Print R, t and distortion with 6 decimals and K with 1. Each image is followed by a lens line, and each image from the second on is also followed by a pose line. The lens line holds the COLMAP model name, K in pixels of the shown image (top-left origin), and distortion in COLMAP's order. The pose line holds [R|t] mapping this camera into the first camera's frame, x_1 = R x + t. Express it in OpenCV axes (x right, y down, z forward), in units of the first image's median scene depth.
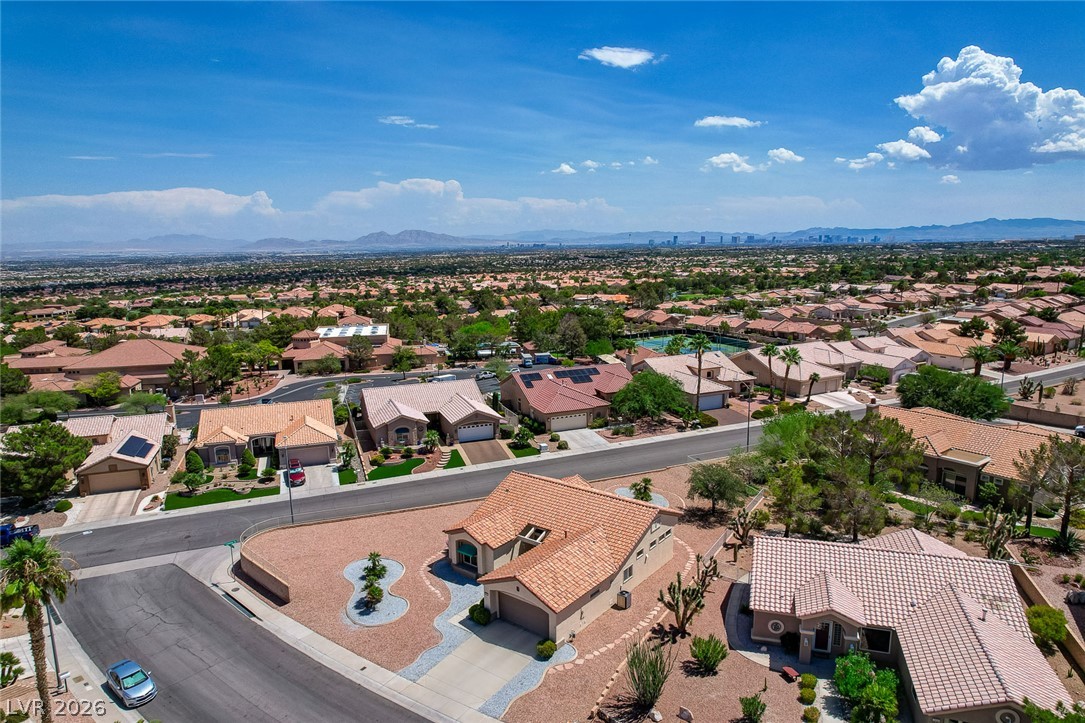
lens RADIAL K [[695.1, 0, 543.8], [0, 695.1, 366.8], [0, 0, 1]] dist [-0.077213, 0.071813]
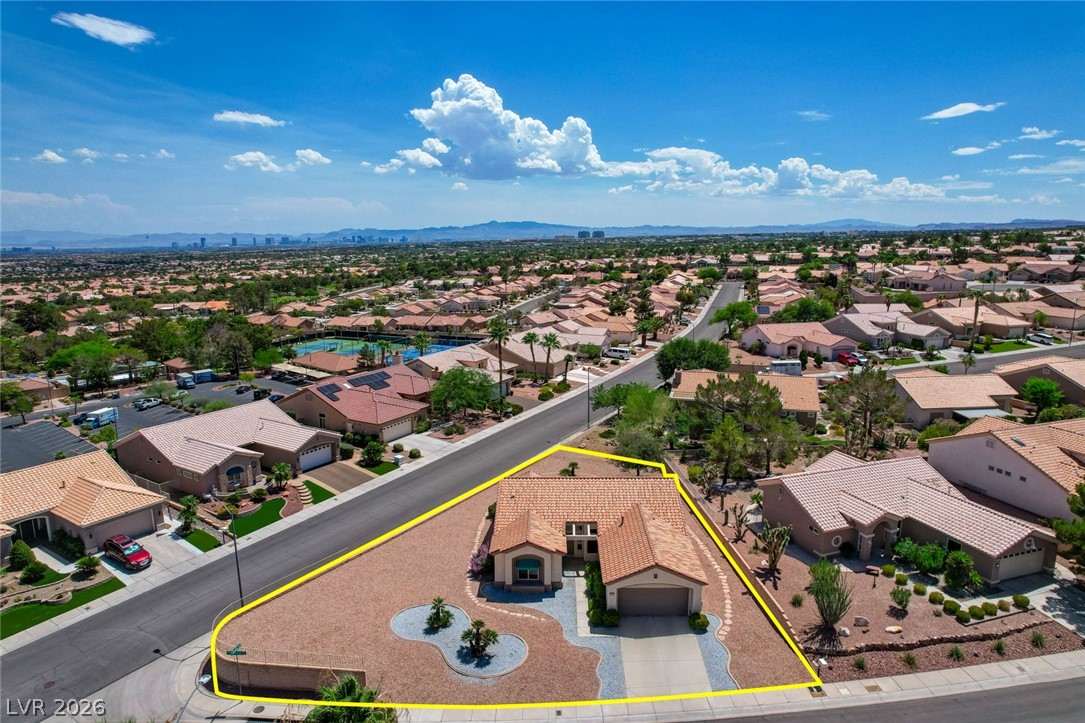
lens RADIAL K [[695.1, 0, 543.8], [0, 695.1, 366.8], [0, 0, 1]] dist [-0.077213, 0.071813]
pose [[0.799749, -0.106168, 0.590872, -0.393651], [0.107100, 0.993681, 0.033583, -0.016989], [-0.590704, 0.036424, 0.806066, 0.150059]]
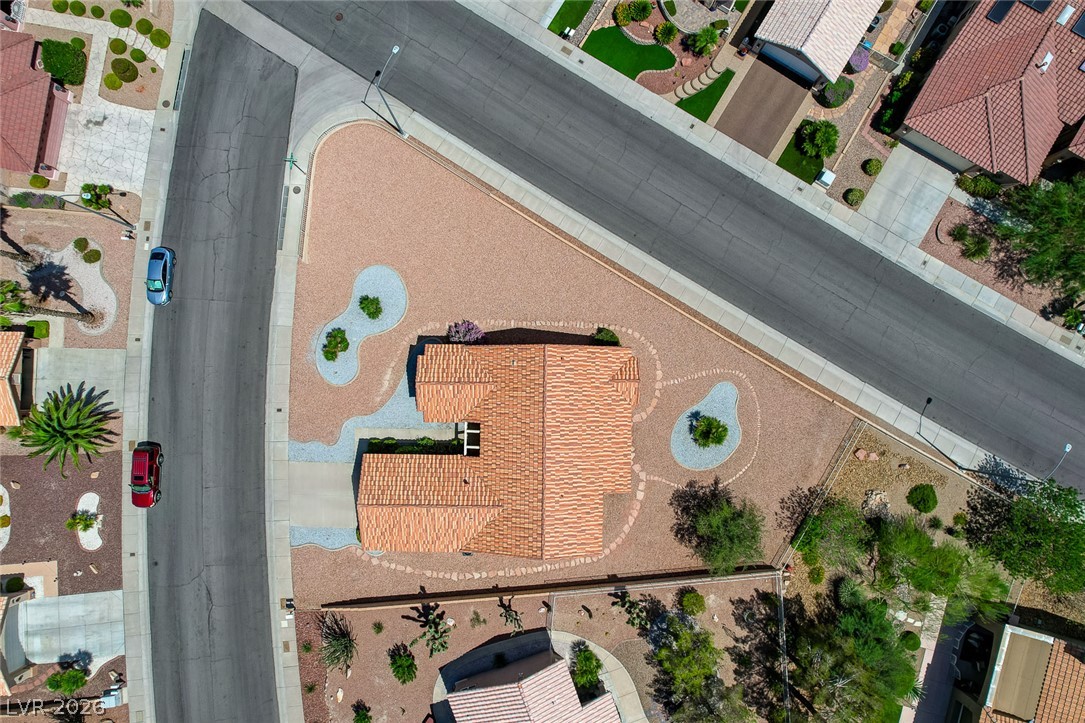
lens RADIAL K [[695.1, 0, 543.8], [0, 695.1, 366.8], [0, 0, 1]] dist [-0.077213, 0.071813]
pose [[0.606809, 0.794754, -0.012182, -0.013032], [-0.153202, 0.131983, 0.979341, -0.439209], [0.779944, -0.592407, 0.201847, 0.610504]]
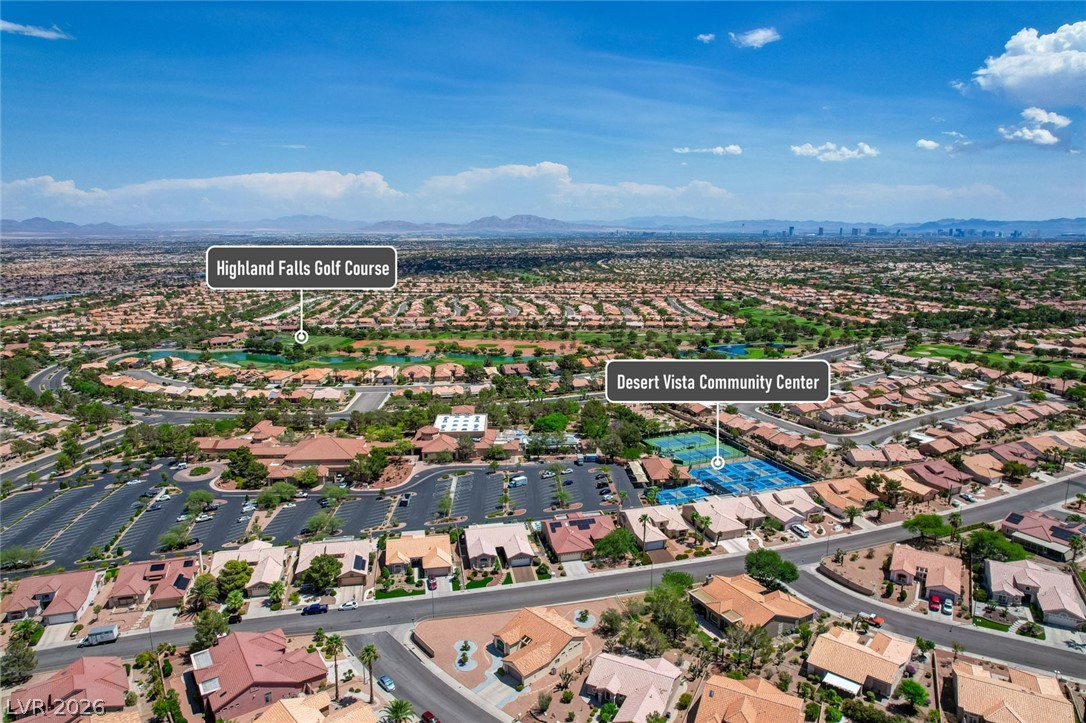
lens RADIAL K [[695.7, 0, 544.3], [0, 695.7, 366.8], [0, 0, 1]] dist [-0.077213, 0.071813]
pose [[0.987875, 0.044469, -0.148748, 0.252530], [-0.041337, 0.998855, 0.024087, -0.545551], [0.149649, -0.017646, 0.988582, -0.982853]]
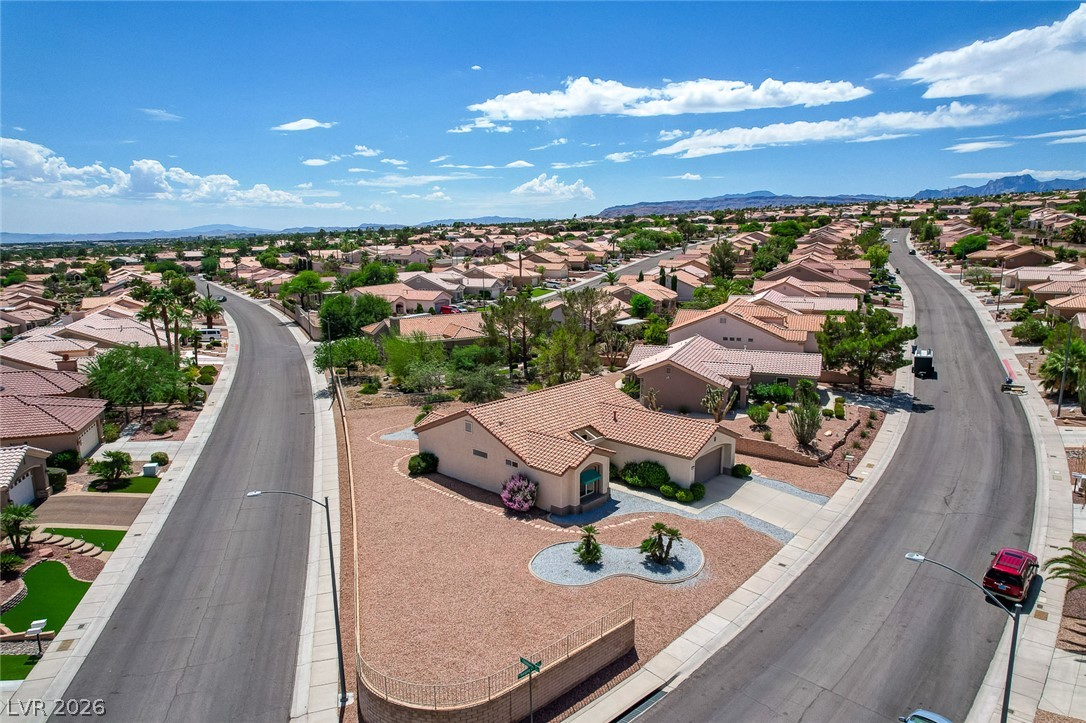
lens RADIAL K [[695.7, 0, 544.3], [0, 695.7, 366.8], [0, 0, 1]] dist [-0.077213, 0.071813]
pose [[0.079208, -0.178147, 0.980811, -0.575693], [0.194850, 0.967690, 0.160028, -0.000537], [-0.977629, 0.178436, 0.111361, 0.604297]]
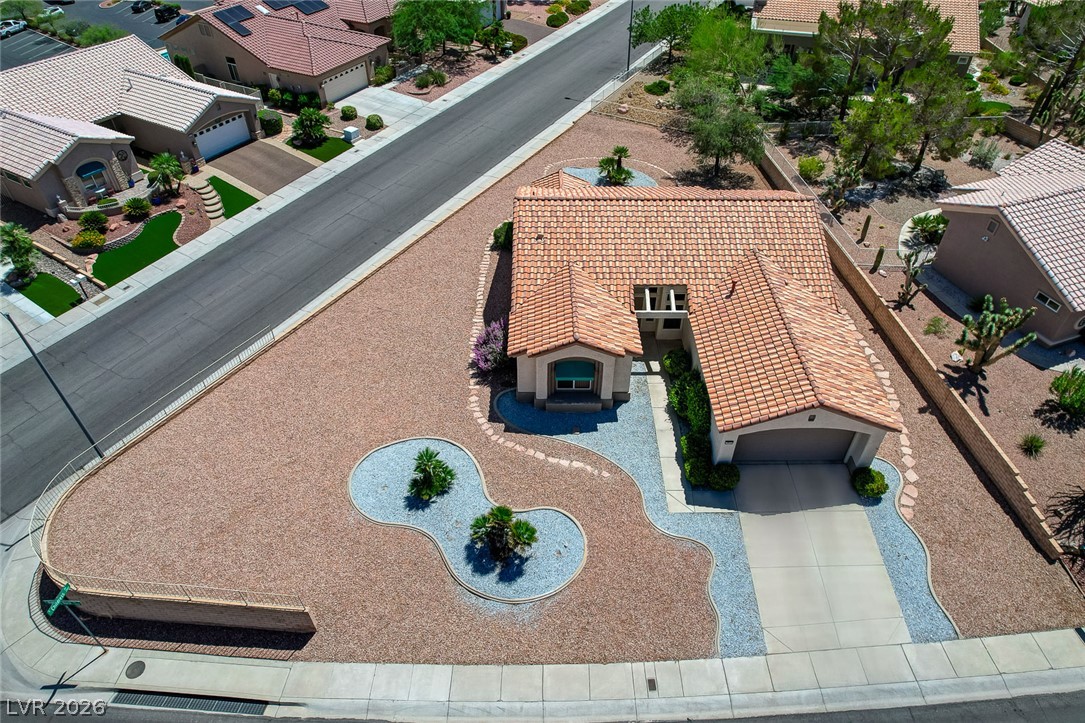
lens RADIAL K [[695.1, 0, 543.8], [0, 695.1, 366.8], [0, 0, 1]] dist [-0.077213, 0.071813]
pose [[0.787066, -0.400055, 0.469555, -0.246995], [0.106697, 0.838007, 0.535127, -0.019854], [-0.607571, -0.371080, 0.702251, 0.407992]]
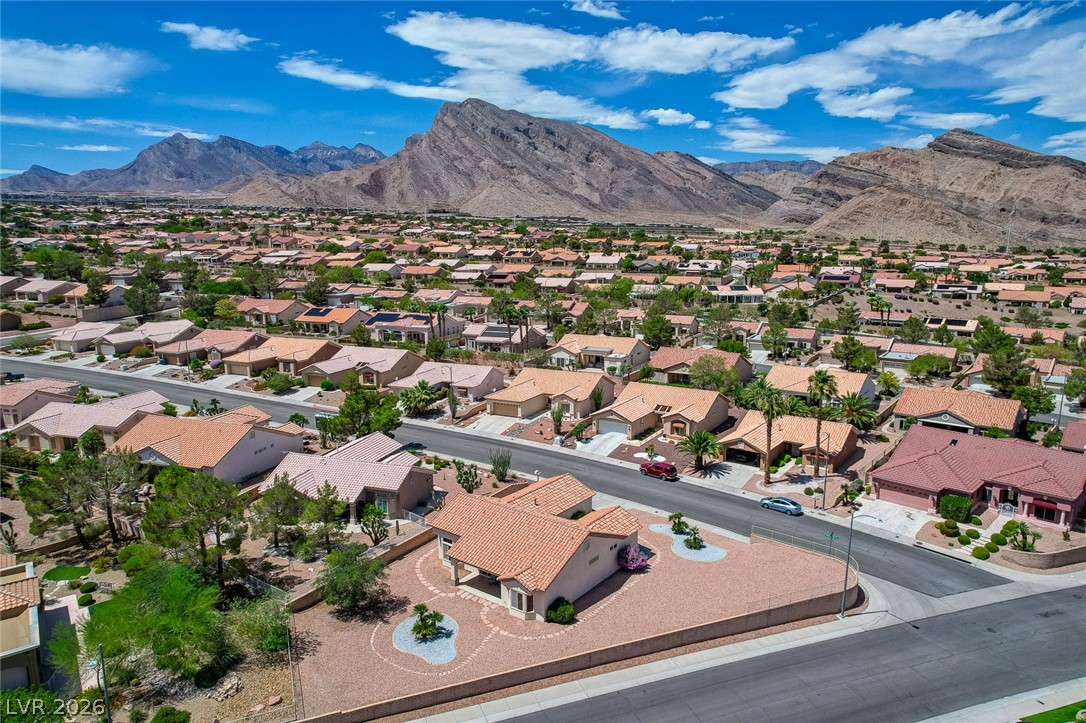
lens RADIAL K [[695.7, 0, 544.3], [0, 695.7, 366.8], [0, 0, 1]] dist [-0.077213, 0.071813]
pose [[-0.999681, 0.024125, -0.007450, 0.011433], [0.019752, 0.930993, 0.364503, -0.281173], [0.015729, 0.364240, -0.931172, 1.298922]]
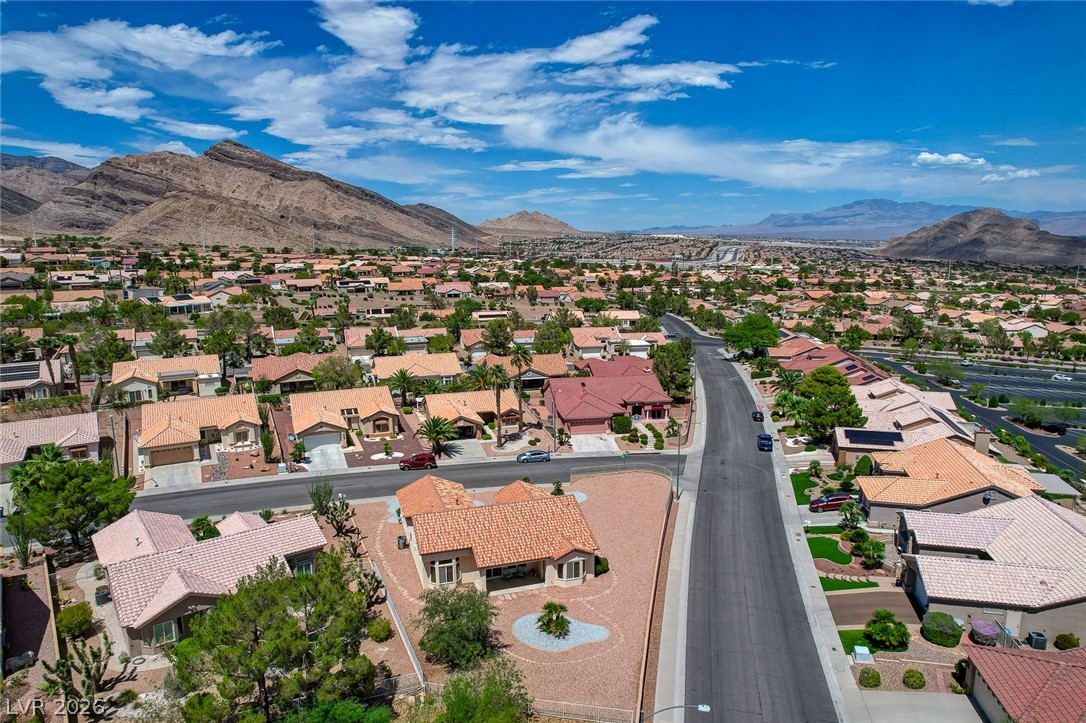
lens RADIAL K [[695.7, 0, 544.3], [0, 695.7, 366.8], [0, 0, 1]] dist [-0.077213, 0.071813]
pose [[-0.558885, 0.174347, -0.810710, 0.572747], [-0.136041, 0.945125, 0.297037, -0.241051], [0.818010, 0.276299, -0.504498, 1.053204]]
